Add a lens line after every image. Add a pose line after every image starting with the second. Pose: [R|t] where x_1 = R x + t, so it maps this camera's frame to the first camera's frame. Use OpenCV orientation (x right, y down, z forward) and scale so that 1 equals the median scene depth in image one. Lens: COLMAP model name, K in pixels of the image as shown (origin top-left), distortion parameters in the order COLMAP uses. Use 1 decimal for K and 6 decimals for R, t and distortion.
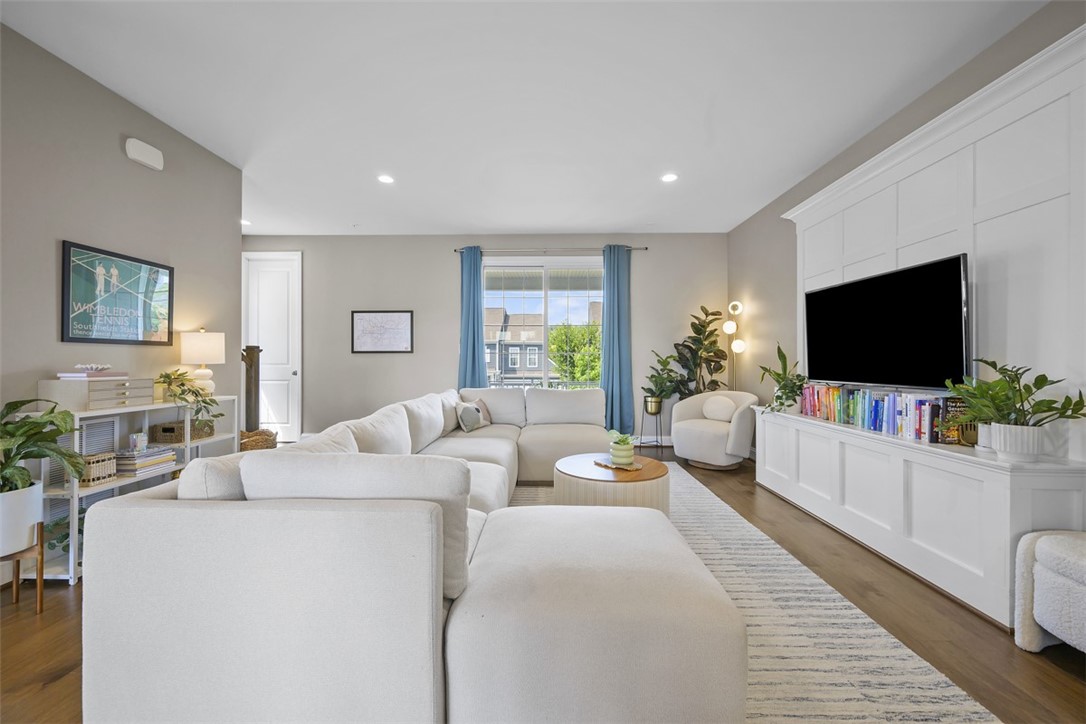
lens RADIAL K [[425.5, 0, 542.0], [0, 425.5, 359.6], [0, 0, 1]] dist [-0.000828, -0.000986]
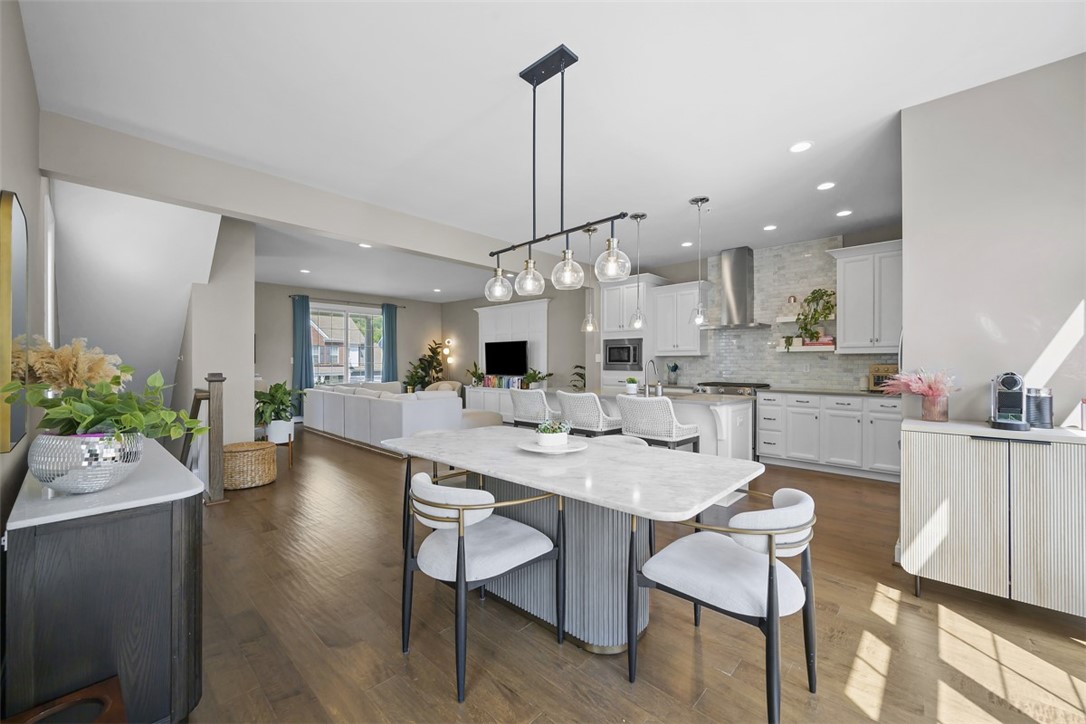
lens RADIAL K [[425.5, 0, 541.0], [0, 425.5, 364.1], [0, 0, 1]] dist [-0.000828, -0.000986]
pose [[0.672584, -0.005499, 0.740001, -1.542490], [-0.000588, 0.999968, 0.007966, -0.054545], [-0.740021, -0.005793, 0.672559, -1.469127]]
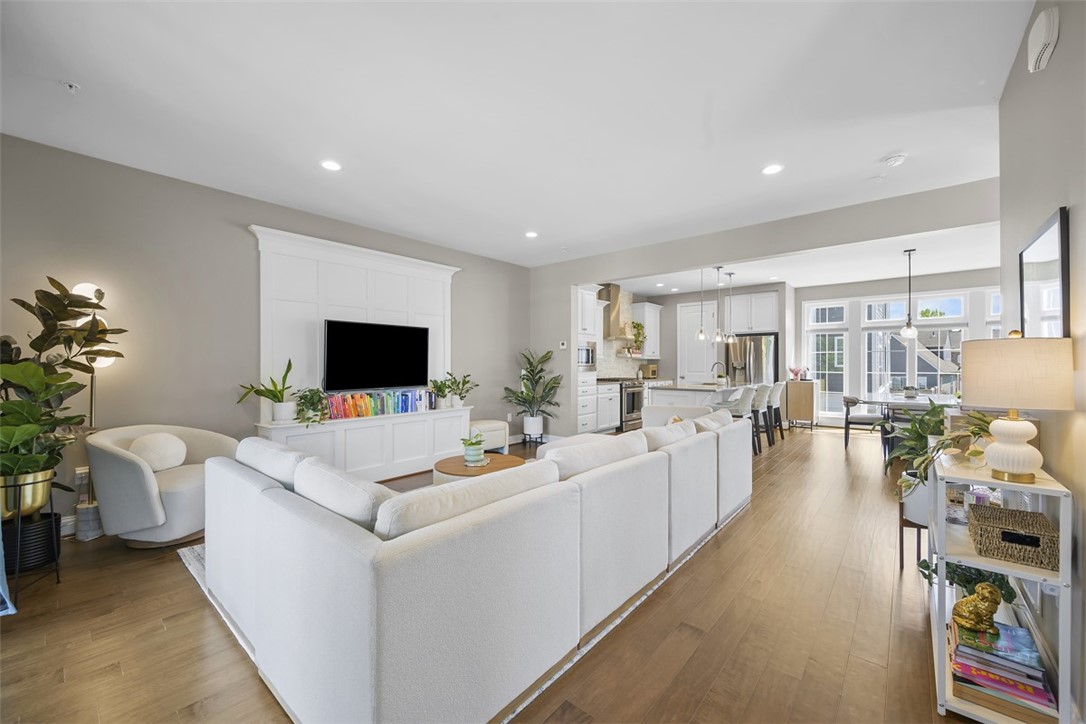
lens RADIAL K [[425.5, 0, 543.5], [0, 425.5, 362.9], [0, 0, 1]] dist [-0.000828, -0.000986]
pose [[-0.774409, -0.001709, 0.632683, -0.834499], [-0.003428, 0.999993, -0.001495, -0.044757], [-0.632676, -0.003326, -0.774409, 2.032155]]
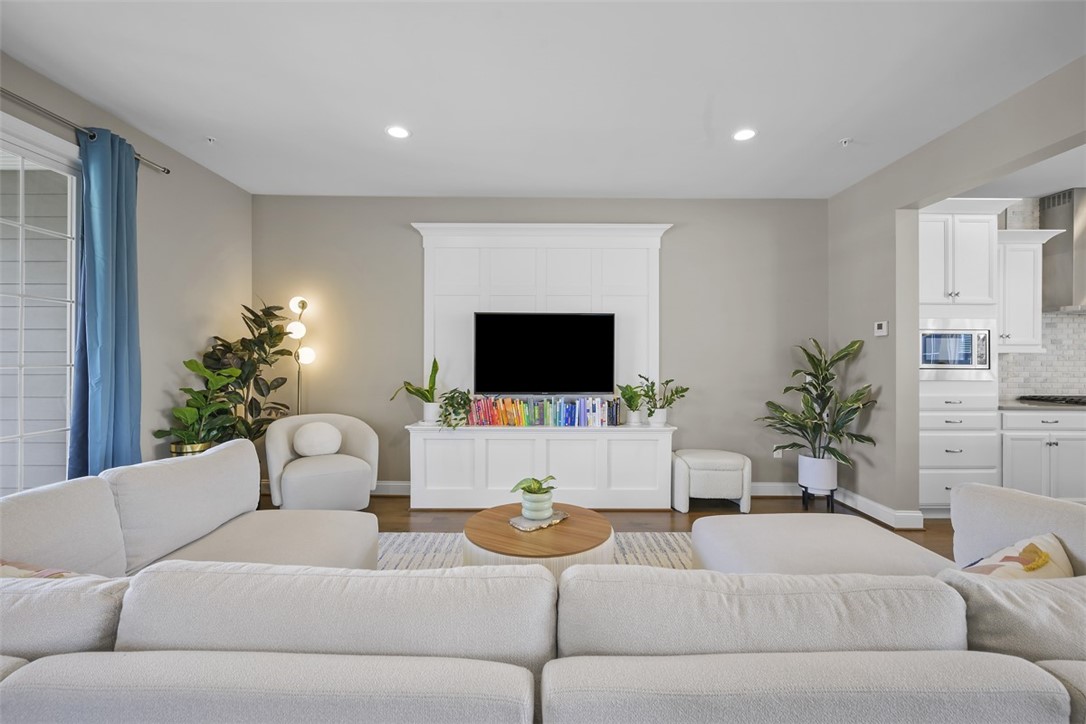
lens RADIAL K [[466.9, 0, 542.3], [0, 466.9, 355.0], [0, 0, 1]] dist [0.000759, -0.000028]
pose [[-0.026322, 0.007578, 0.999625, -0.750152], [-0.007317, 0.999943, -0.007773, -0.053890], [-0.999627, -0.007519, -0.026265, 1.125488]]
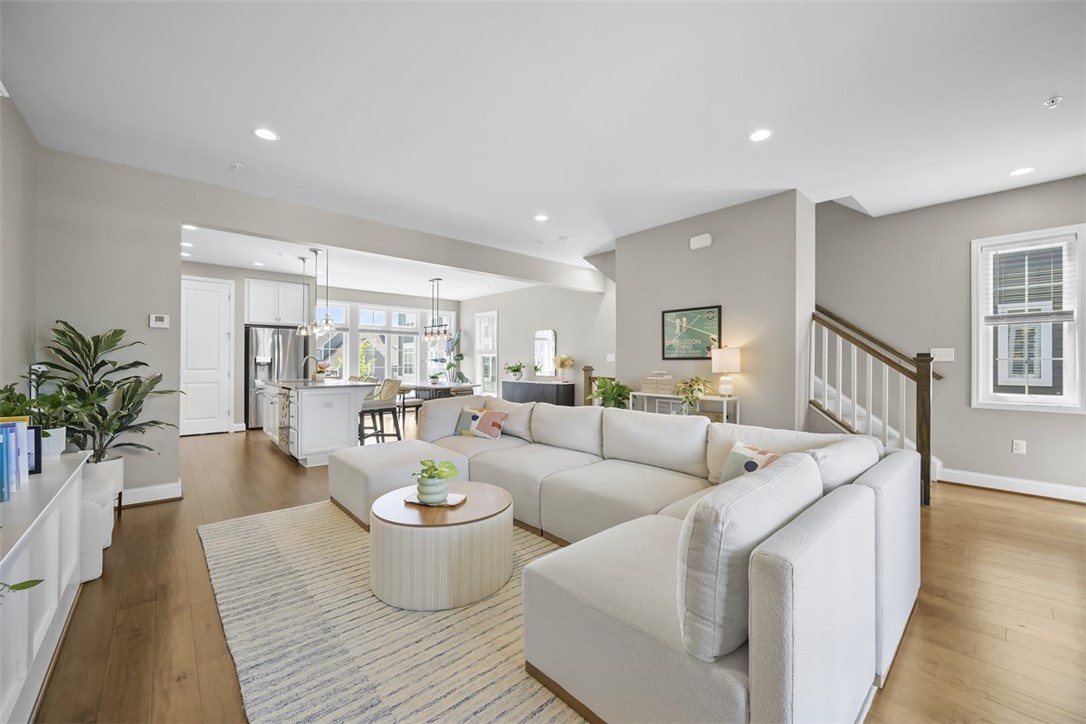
lens RADIAL K [[425.5, 0, 544.6], [0, 425.5, 361.3], [0, 0, 1]] dist [-0.000828, -0.000986]
pose [[-0.727785, -0.008744, -0.685749, 0.648379], [-0.003729, 0.999954, -0.008793, -0.013696], [0.685795, -0.003842, -0.727785, 1.913110]]
